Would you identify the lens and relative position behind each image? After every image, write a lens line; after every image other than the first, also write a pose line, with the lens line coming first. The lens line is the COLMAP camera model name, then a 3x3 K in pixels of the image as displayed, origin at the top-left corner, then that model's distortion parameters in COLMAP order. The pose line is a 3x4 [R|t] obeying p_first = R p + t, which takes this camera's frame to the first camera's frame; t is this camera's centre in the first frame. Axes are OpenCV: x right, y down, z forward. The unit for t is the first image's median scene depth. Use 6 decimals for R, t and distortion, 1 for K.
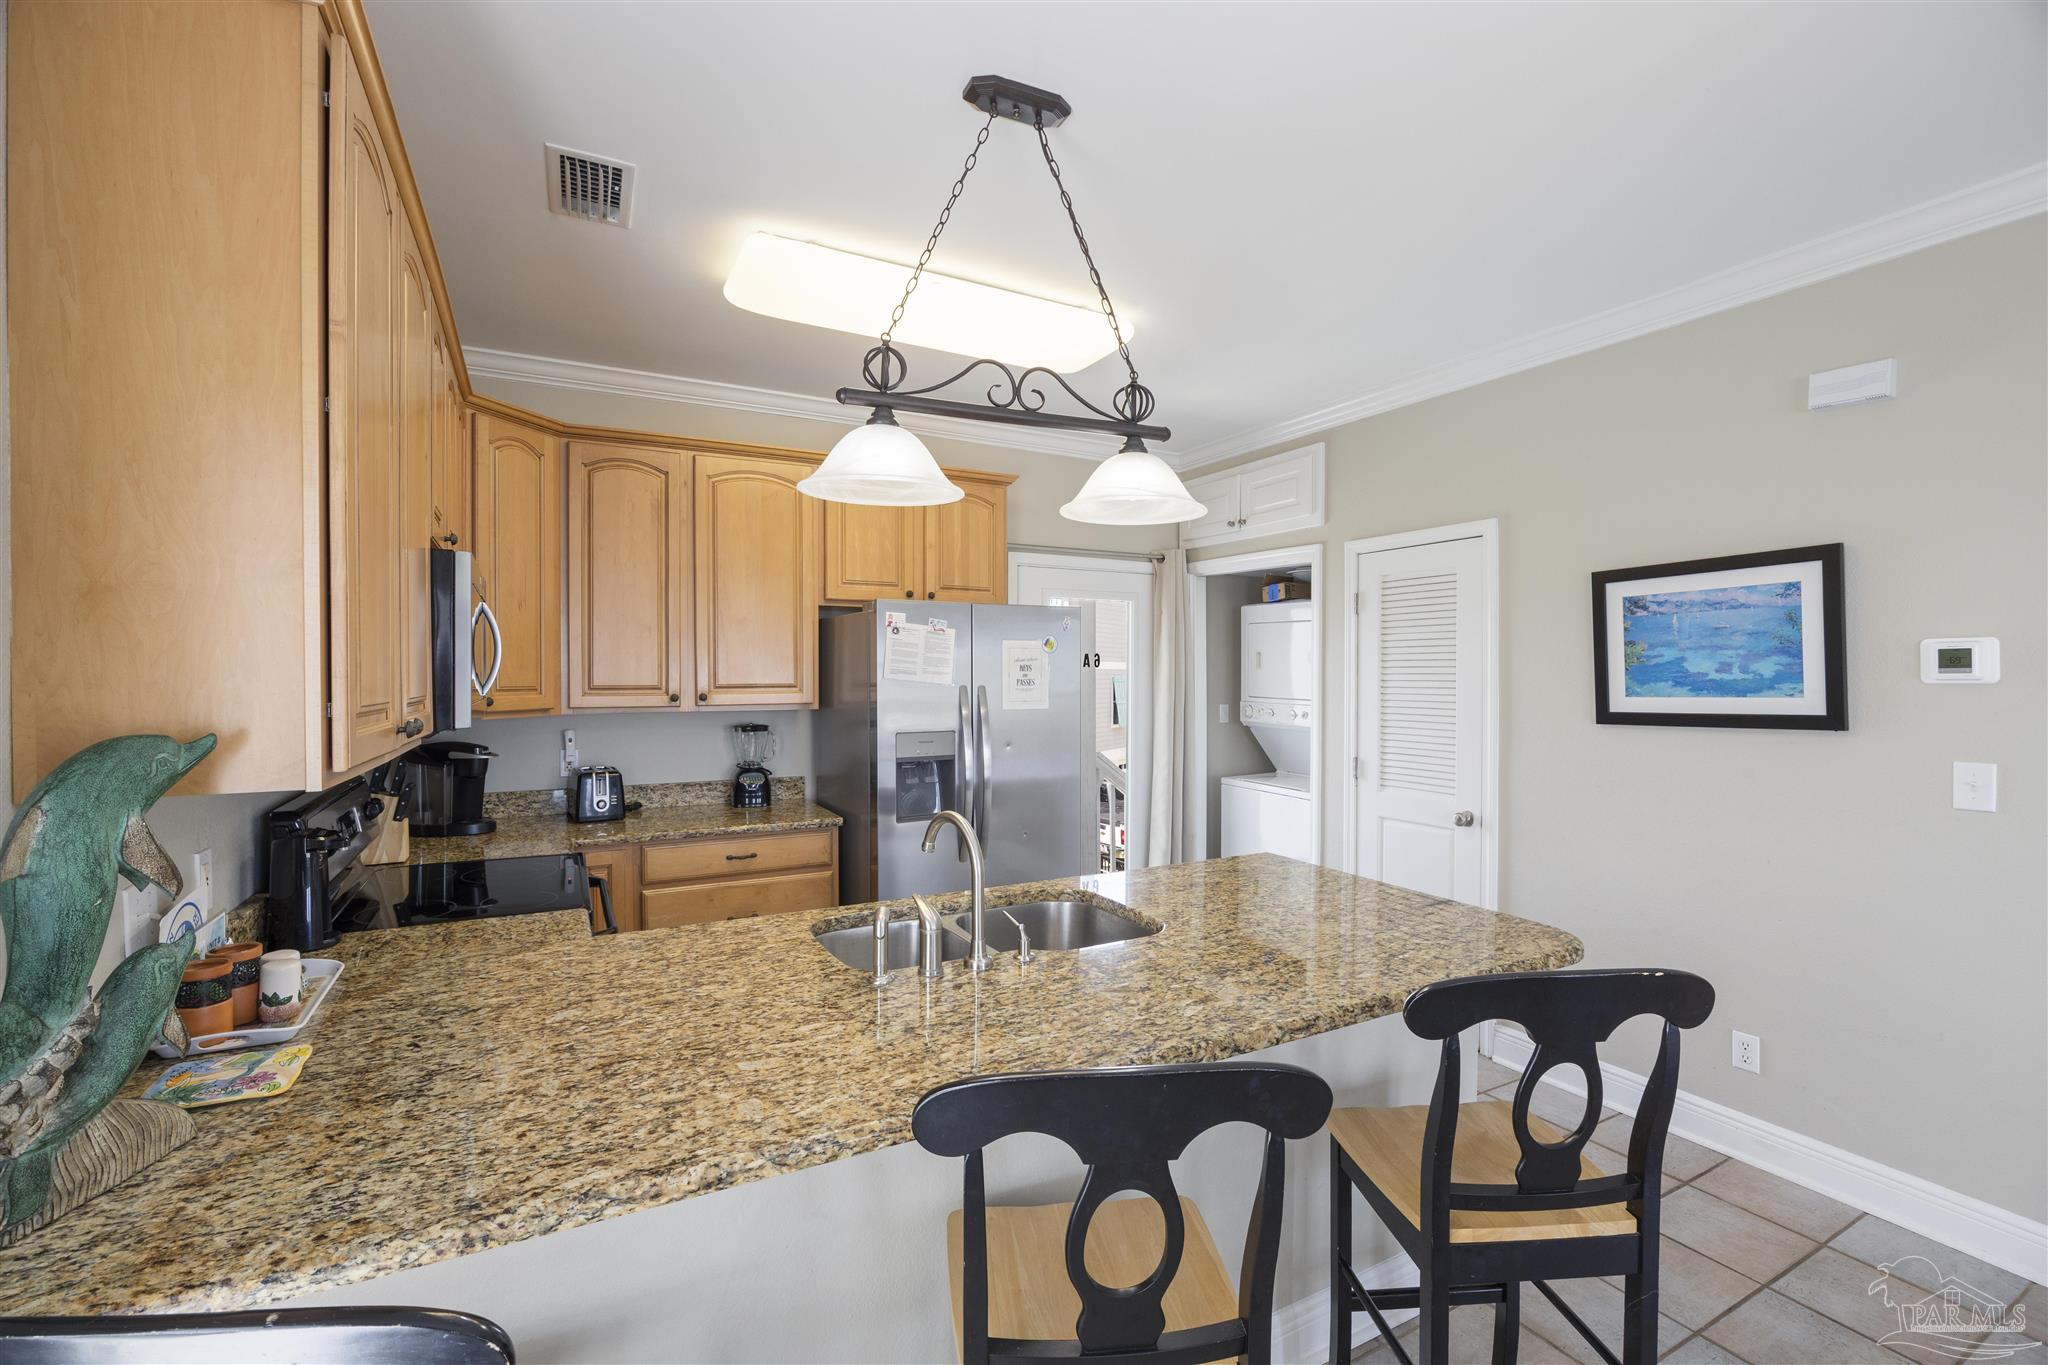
lens RADIAL K [[882.9, 0, 1030.9], [0, 882.9, 683.3], [0, 0, 1]] dist [-0.012688, 0.004224]
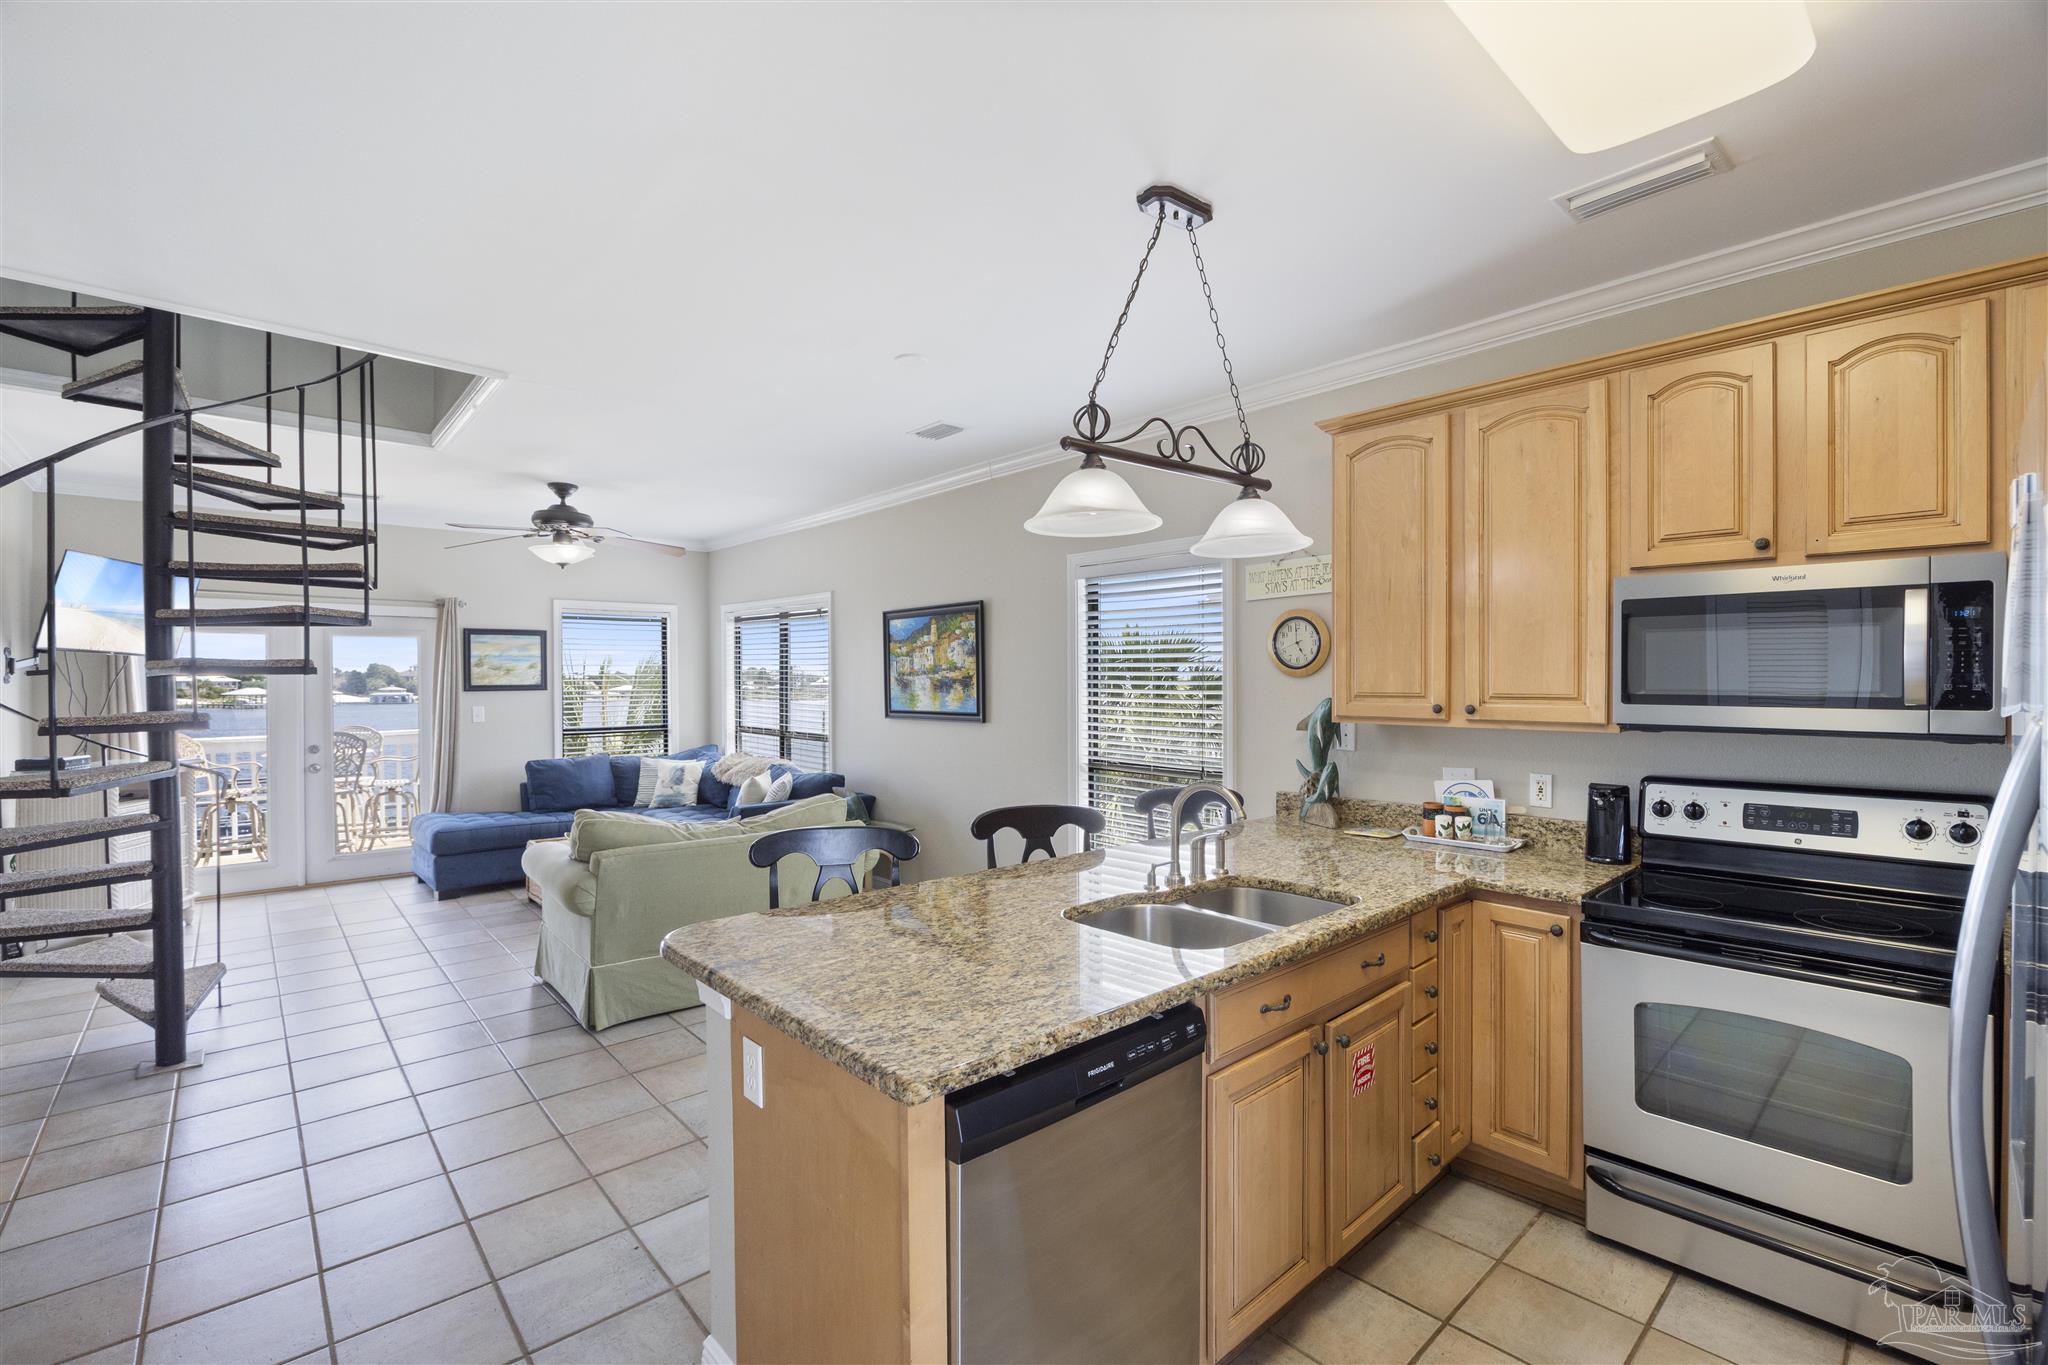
lens RADIAL K [[892.3, 0, 1021.1], [0, 892.3, 683.0], [0, 0, 1]] dist [-0.013336, 0.000294]
pose [[-0.974493, -0.001082, -0.224416, 0.308876], [-0.004515, 0.999881, 0.014783, -0.013396], [0.224373, 0.015419, -0.974381, 1.423306]]
